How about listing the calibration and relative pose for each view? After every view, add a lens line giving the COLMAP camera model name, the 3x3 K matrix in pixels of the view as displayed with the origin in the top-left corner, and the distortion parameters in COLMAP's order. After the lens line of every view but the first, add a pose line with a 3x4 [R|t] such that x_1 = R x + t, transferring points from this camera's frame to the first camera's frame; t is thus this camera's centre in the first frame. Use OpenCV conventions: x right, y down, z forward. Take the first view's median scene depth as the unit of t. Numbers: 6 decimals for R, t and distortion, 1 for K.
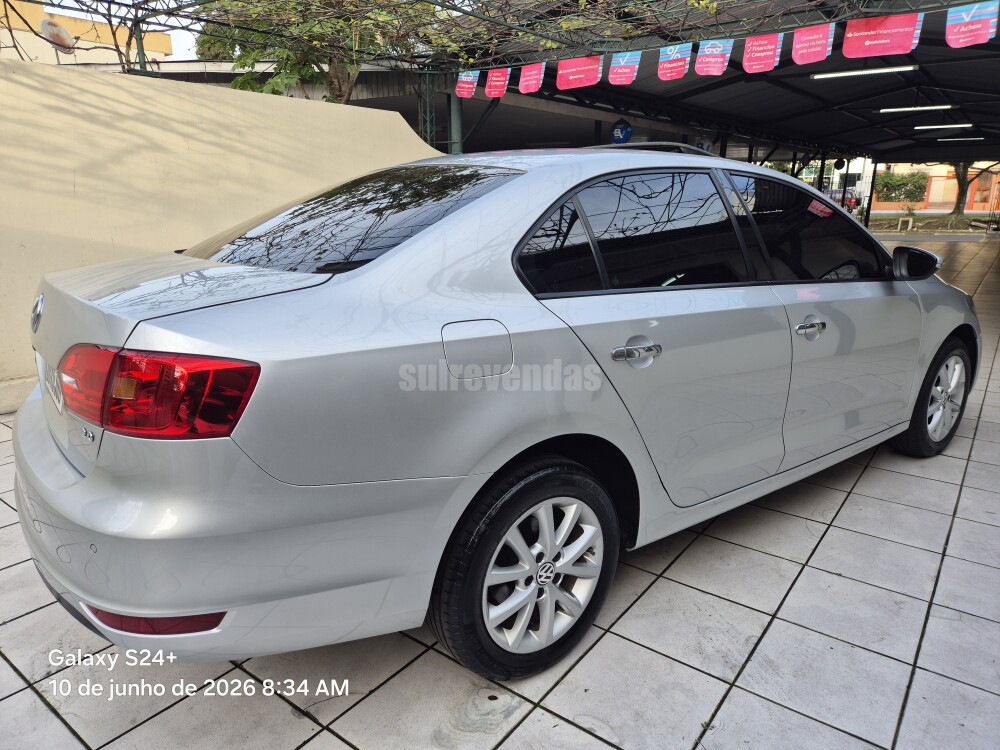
lens RADIAL K [[673.0, 0, 502.8], [0, 673.0, 381.4], [0, 0, 1]] dist [-0.006436, -0.013586]
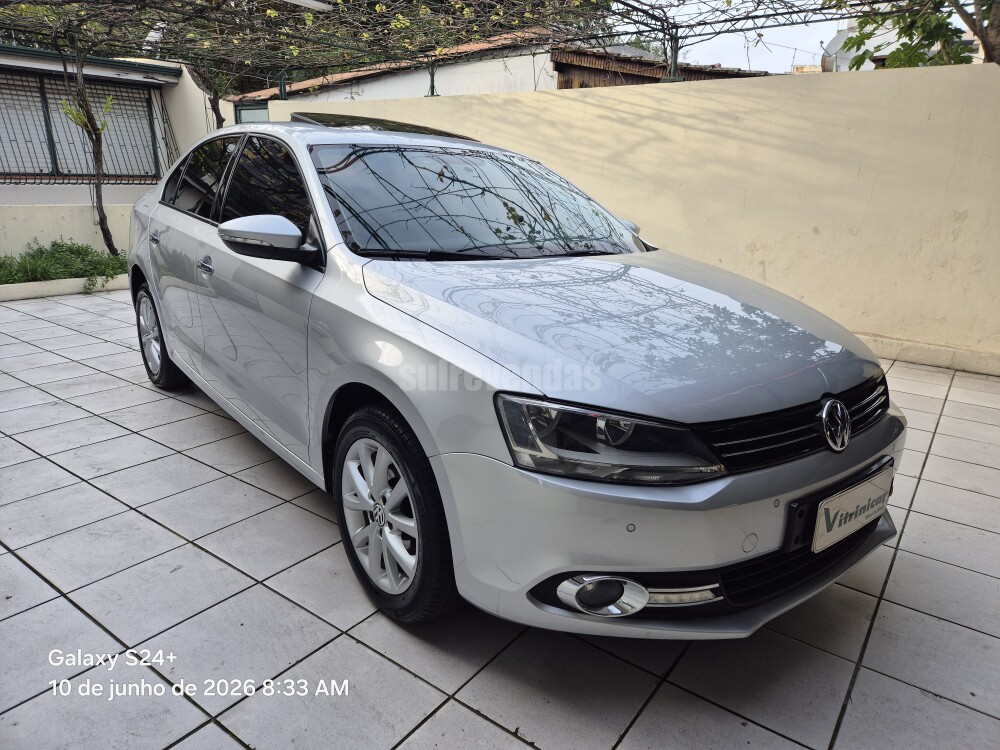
lens RADIAL K [[673.0, 0, 502.4], [0, 673.0, 370.7], [0, 0, 1]] dist [-0.006436, -0.013586]
pose [[0.025413, 0.261287, -0.964926, 0.817725], [-0.281812, 0.927963, 0.243856, -0.168914], [0.959133, 0.265731, 0.097216, 0.711817]]
